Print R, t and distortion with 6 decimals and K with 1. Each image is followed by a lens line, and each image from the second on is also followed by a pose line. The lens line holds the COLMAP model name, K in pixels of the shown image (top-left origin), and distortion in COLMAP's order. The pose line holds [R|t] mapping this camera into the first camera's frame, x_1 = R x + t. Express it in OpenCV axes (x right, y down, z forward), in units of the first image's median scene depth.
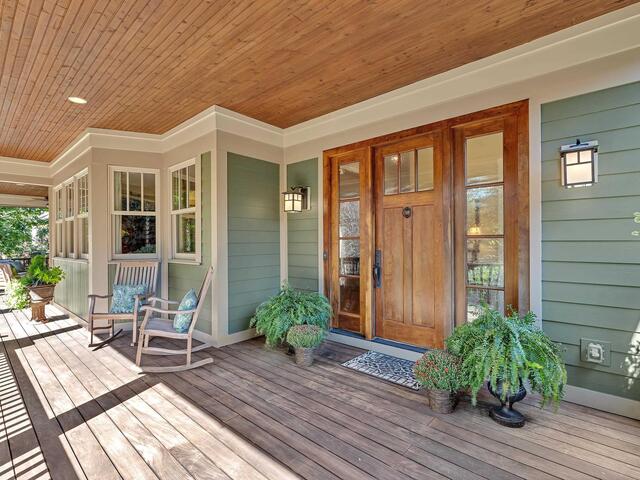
lens RADIAL K [[312.5, 0, 320.0], [0, 312.5, 240.0], [0, 0, 1]] dist [-0.027374, -0.000329]
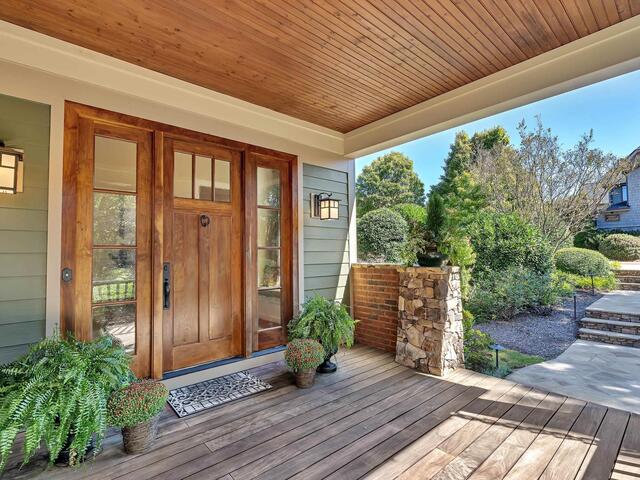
lens RADIAL K [[316.8, 0, 320.0], [0, 316.8, 240.0], [0, 0, 1]] dist [0.004745, 0.000727]
pose [[0.138014, 0.044556, 0.989428, -0.642134], [0.003810, 0.998956, -0.045517, 0.014155], [-0.990423, 0.010052, 0.137700, 0.547675]]
